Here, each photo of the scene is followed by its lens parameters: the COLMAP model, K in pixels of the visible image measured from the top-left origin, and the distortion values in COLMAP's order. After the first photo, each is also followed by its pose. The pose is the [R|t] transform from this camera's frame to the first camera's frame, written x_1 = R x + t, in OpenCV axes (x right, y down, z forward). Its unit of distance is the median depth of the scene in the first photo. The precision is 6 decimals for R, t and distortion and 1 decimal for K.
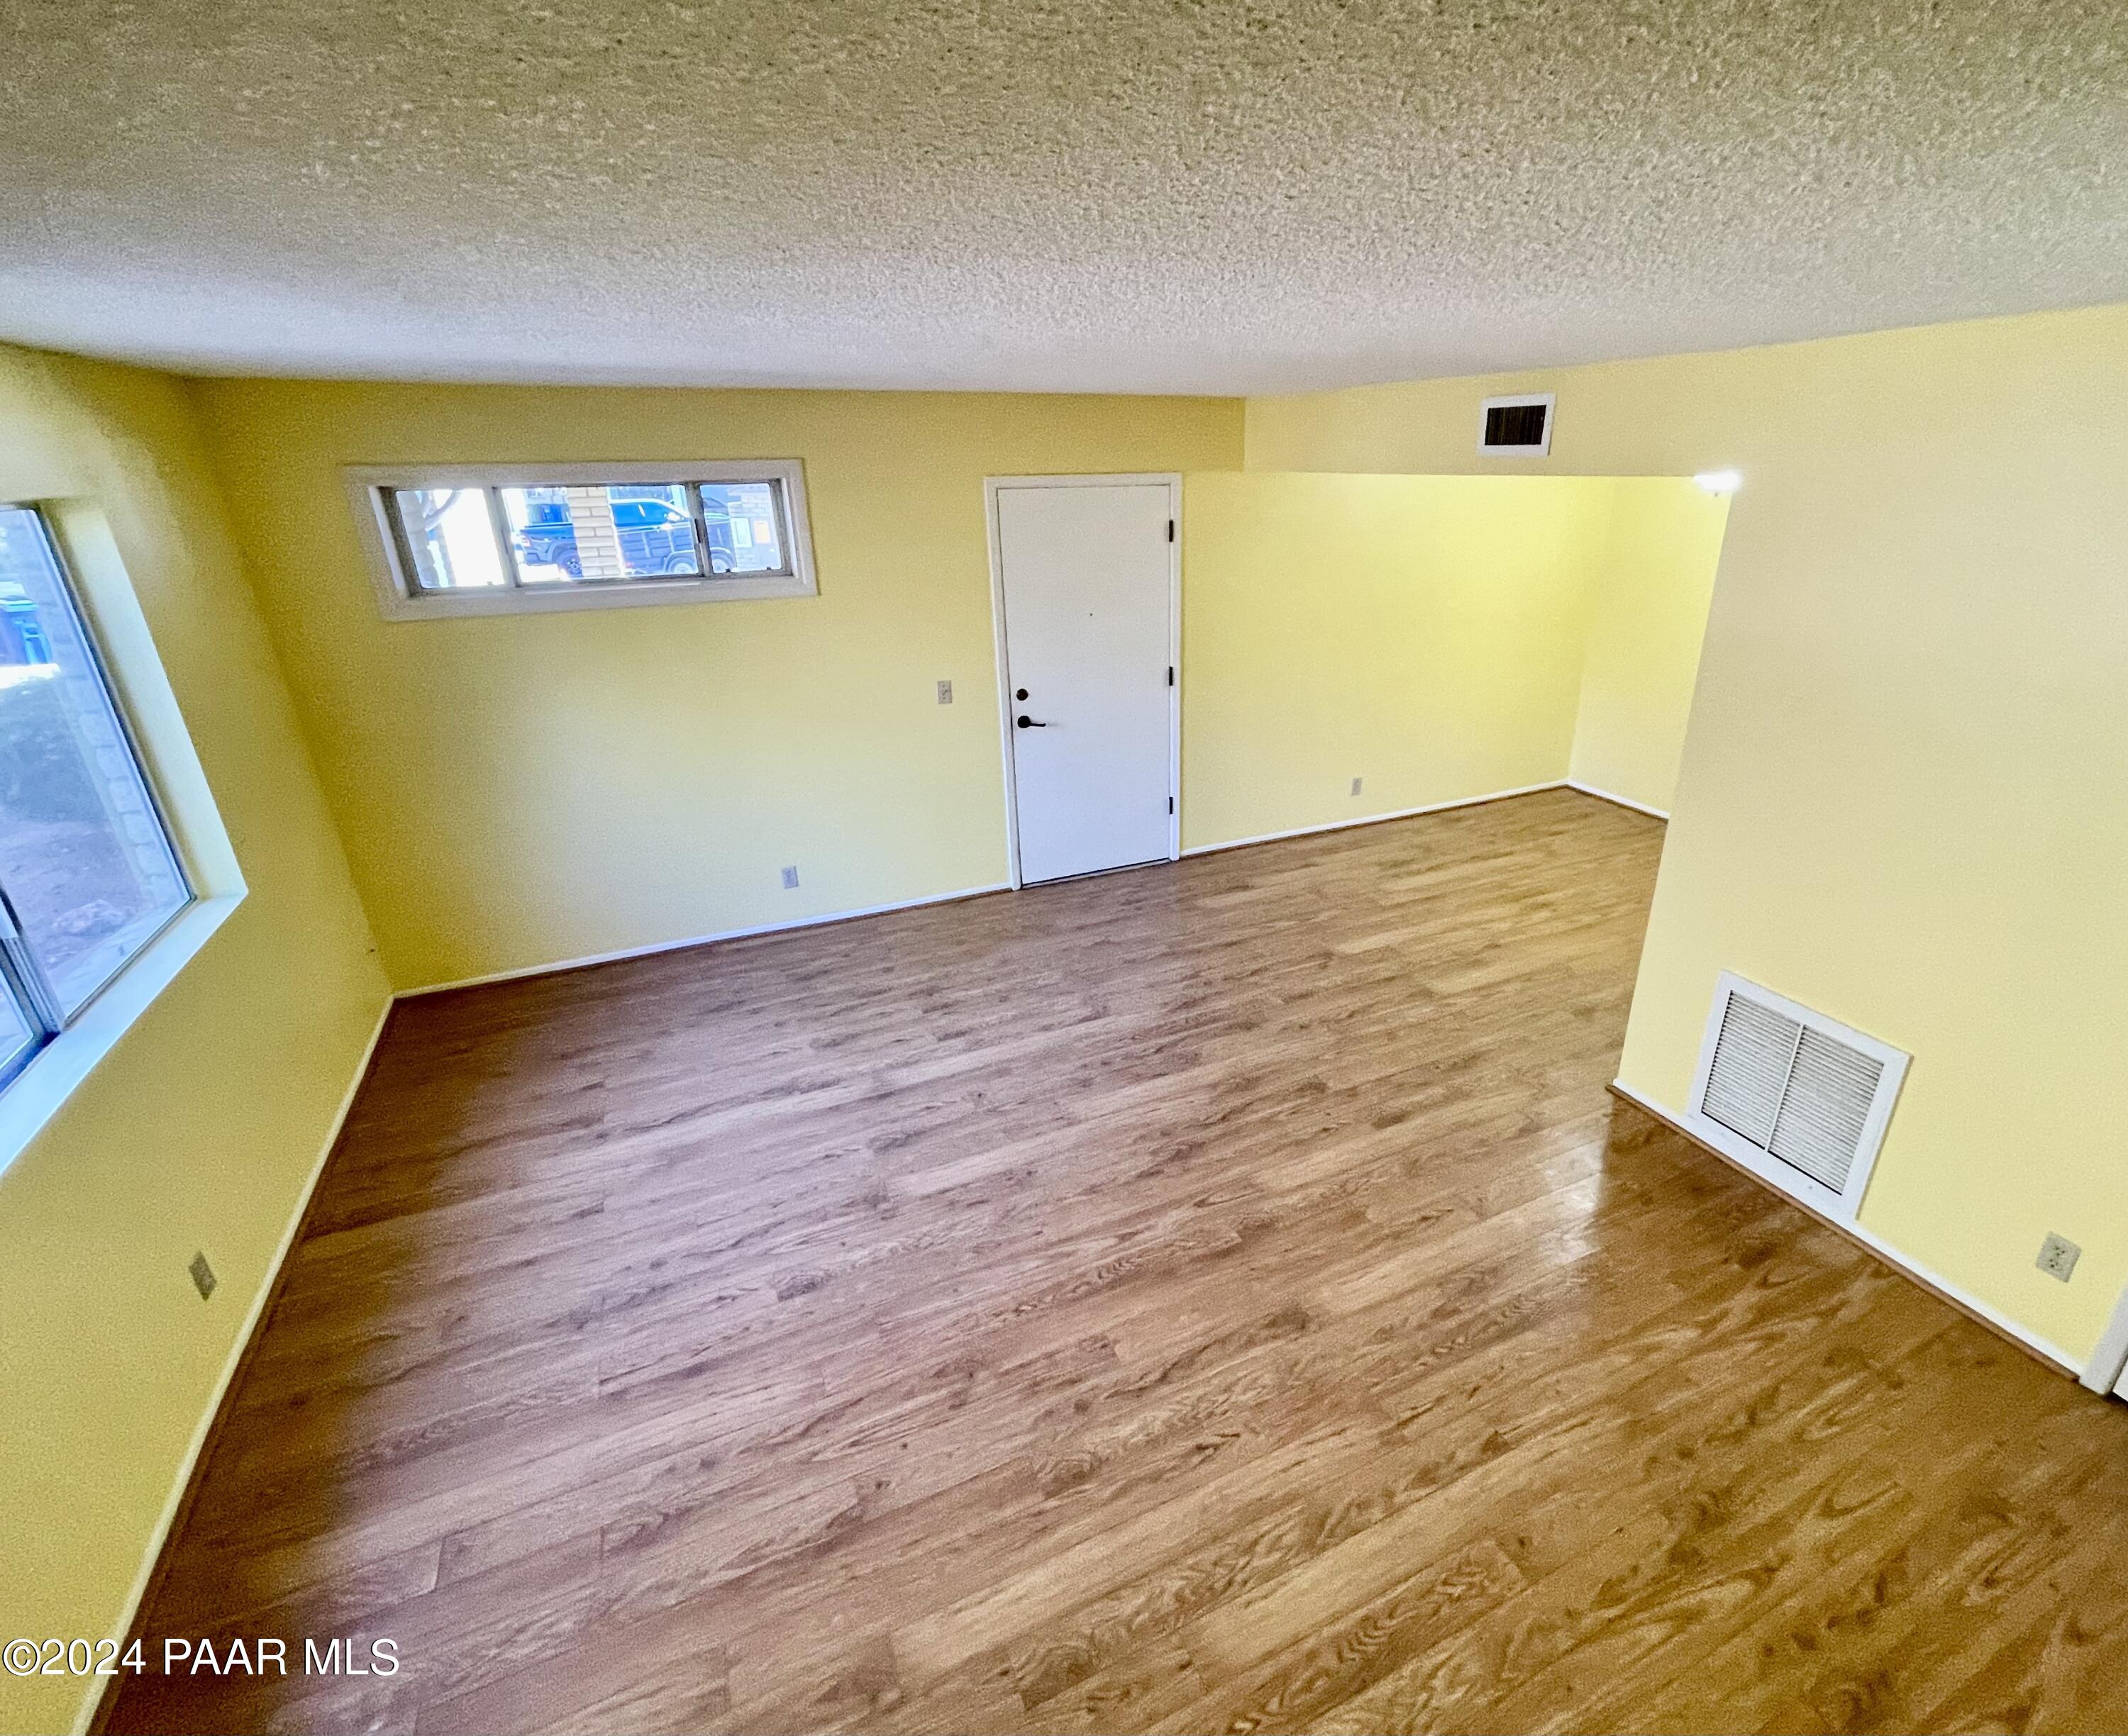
lens RADIAL K [[1007.6, 0, 1145.5], [0, 1007.6, 873.4], [0, 0, 1]] dist [0.000162, 0.000135]
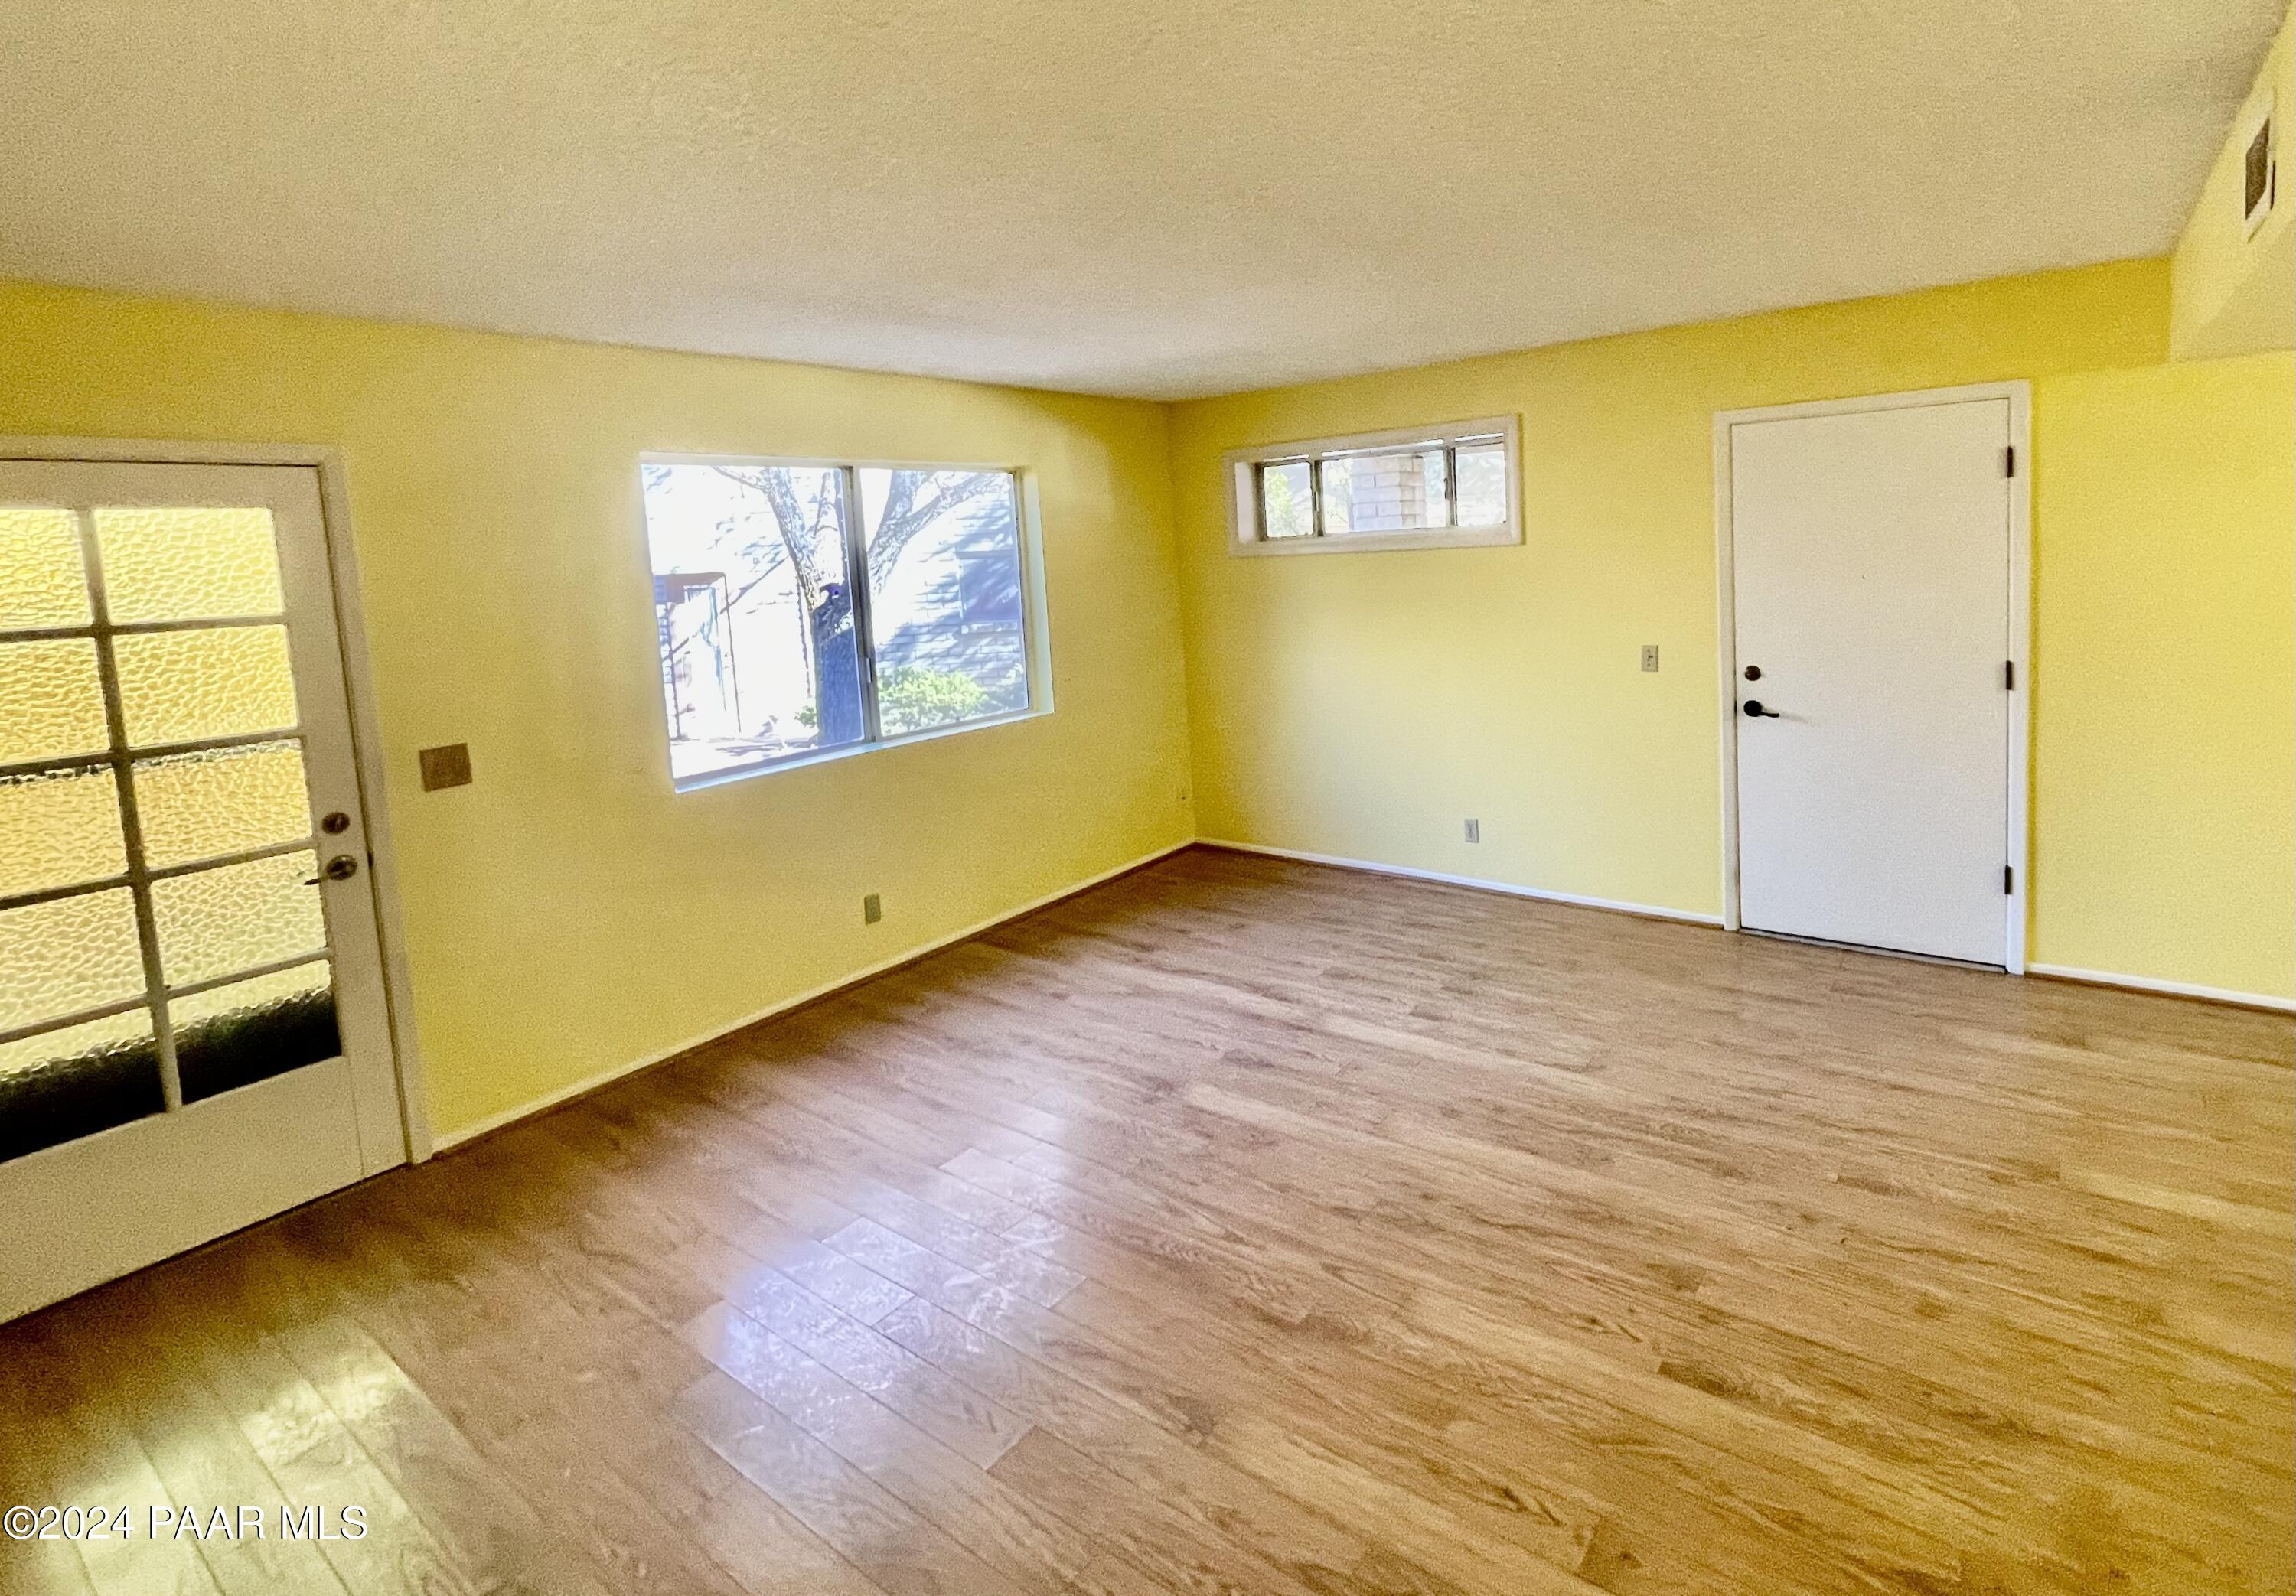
lens RADIAL K [[1123.6, 0, 1264.3], [0, 1123.6, 637.3], [0, 0, 1]] dist [-0.004889, -0.000274]
pose [[0.480365, 0.060599, -0.874973, 0.692855], [-0.290700, 0.952220, -0.093647, -0.020354], [0.827492, 0.299340, 0.475029, 0.411379]]
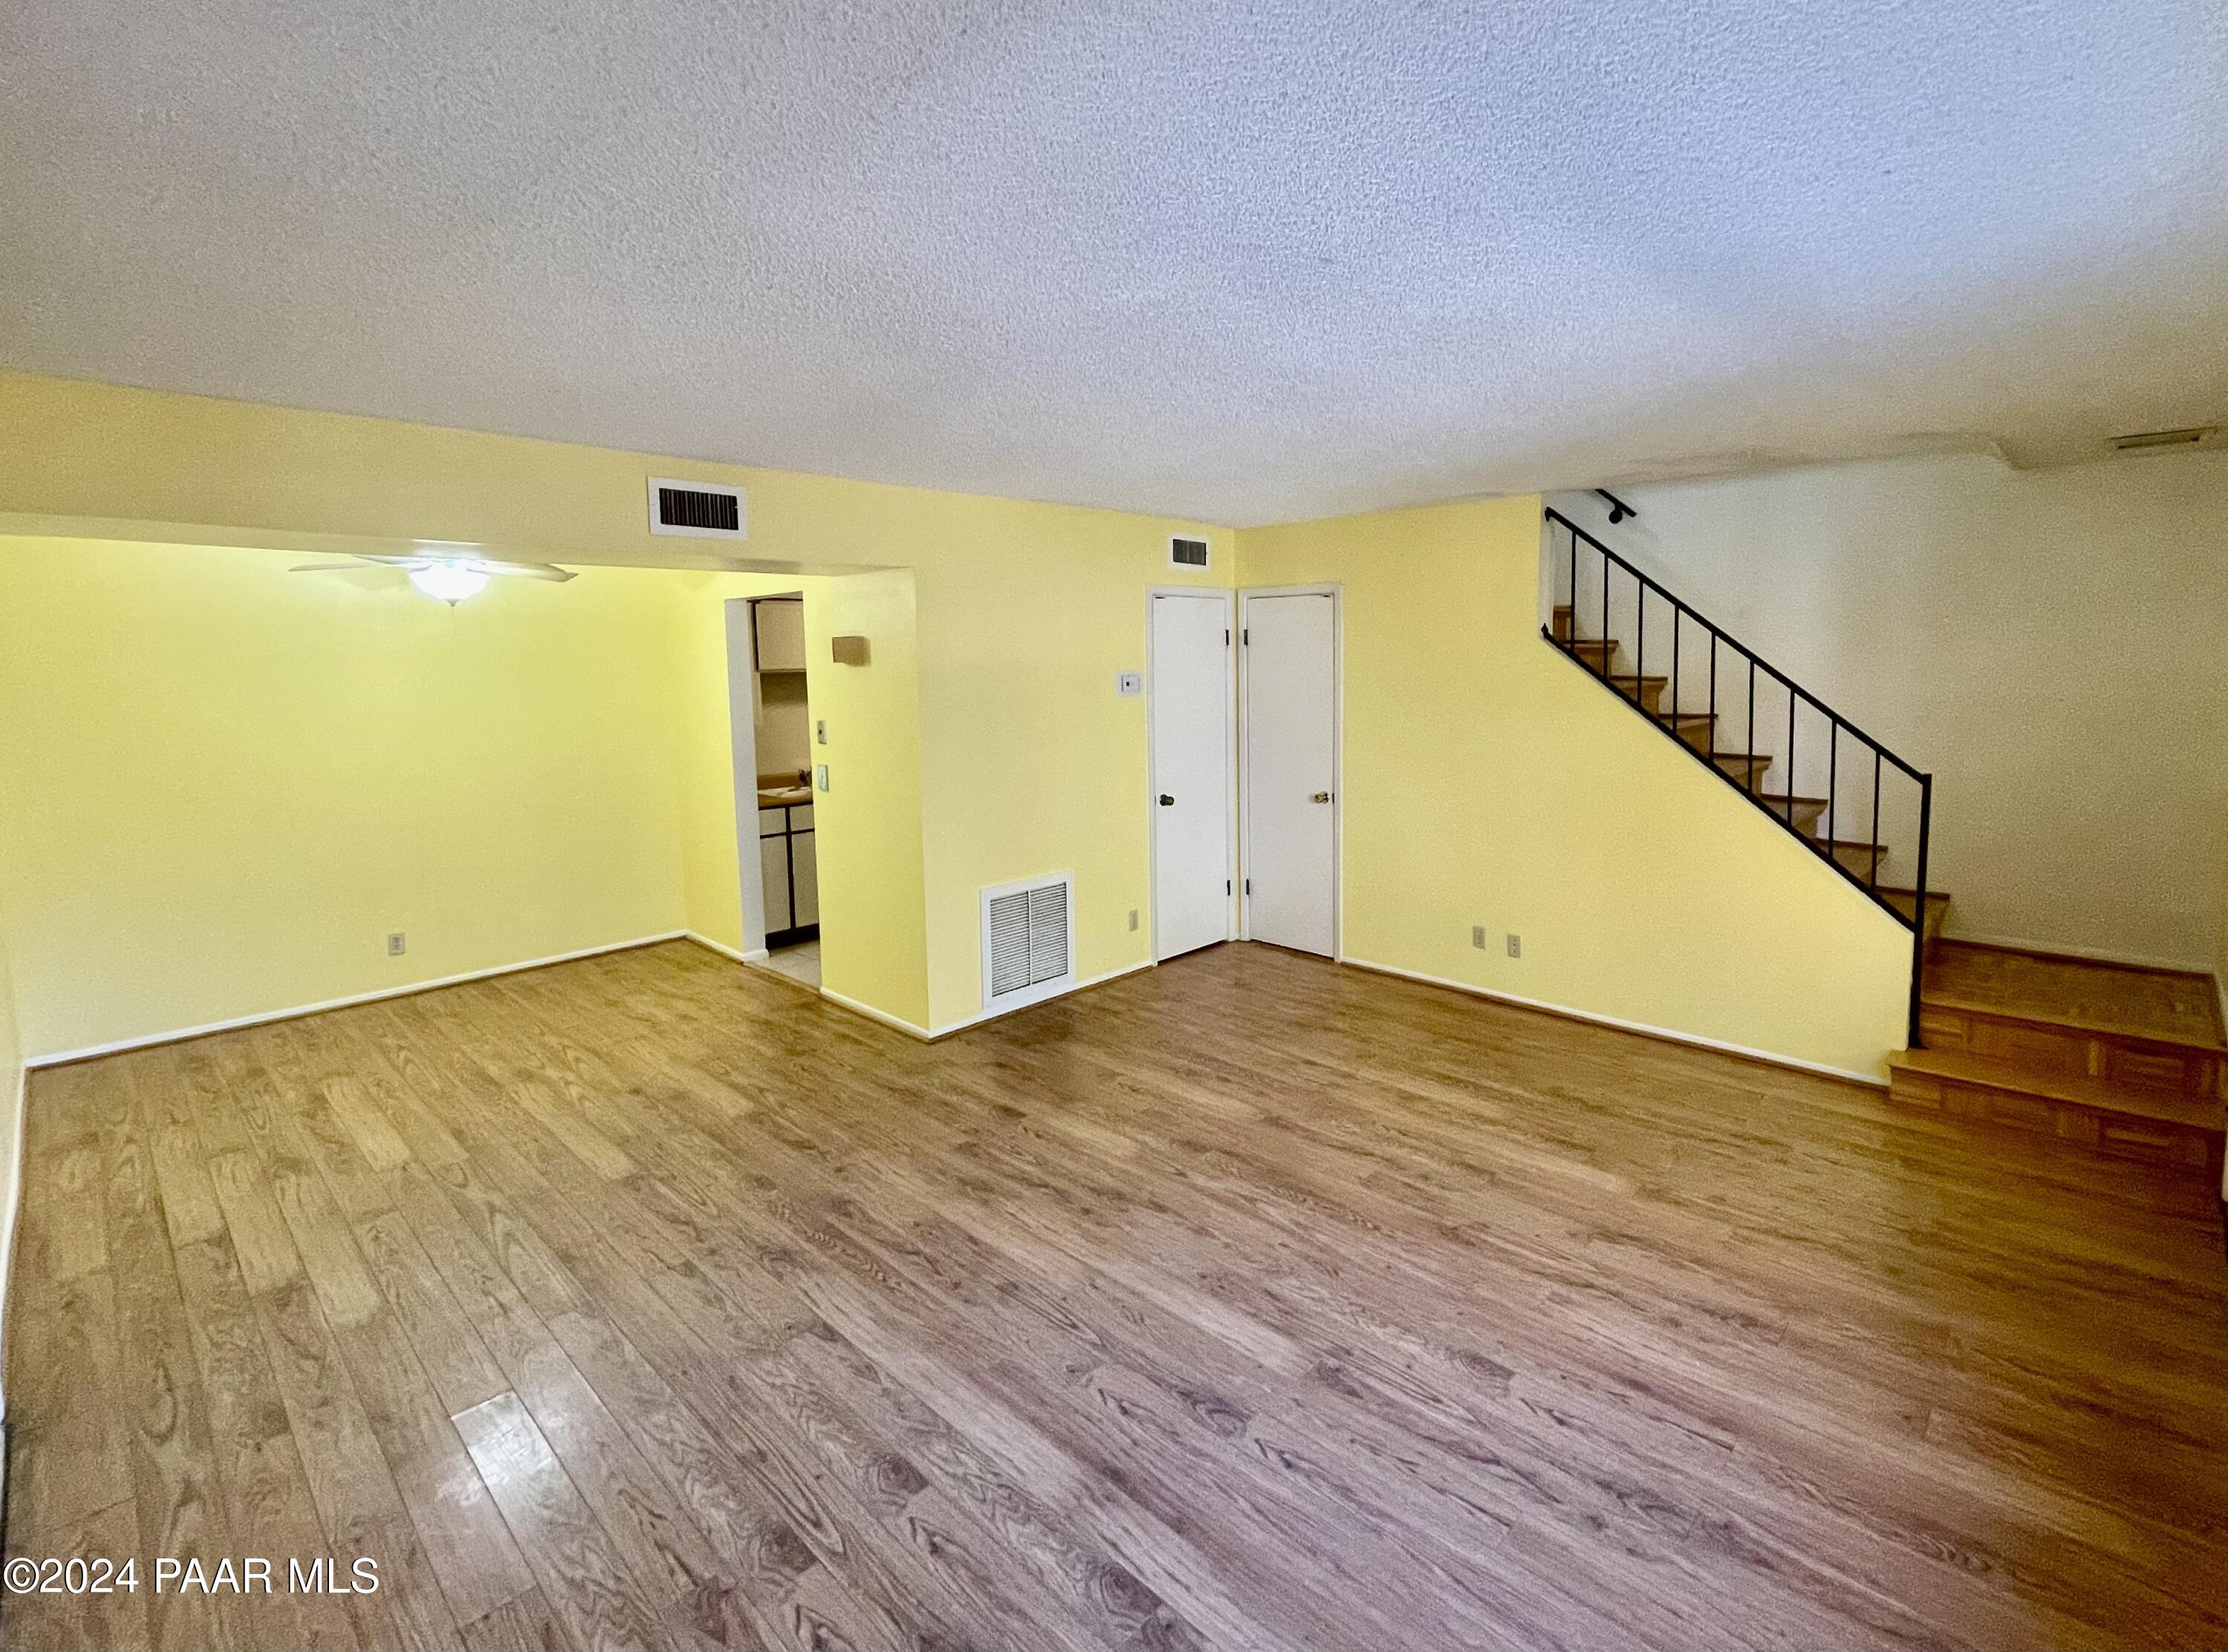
lens RADIAL K [[1026.1, 0, 1194.2], [0, 1026.1, 757.3], [0, 0, 1]] dist [-0.002741, 0.001266]
pose [[-0.373575, -0.075181, 0.924548, -0.869549], [0.372771, 0.900518, 0.223849, -0.285598], [-0.849402, 0.428269, -0.308386, 1.086024]]
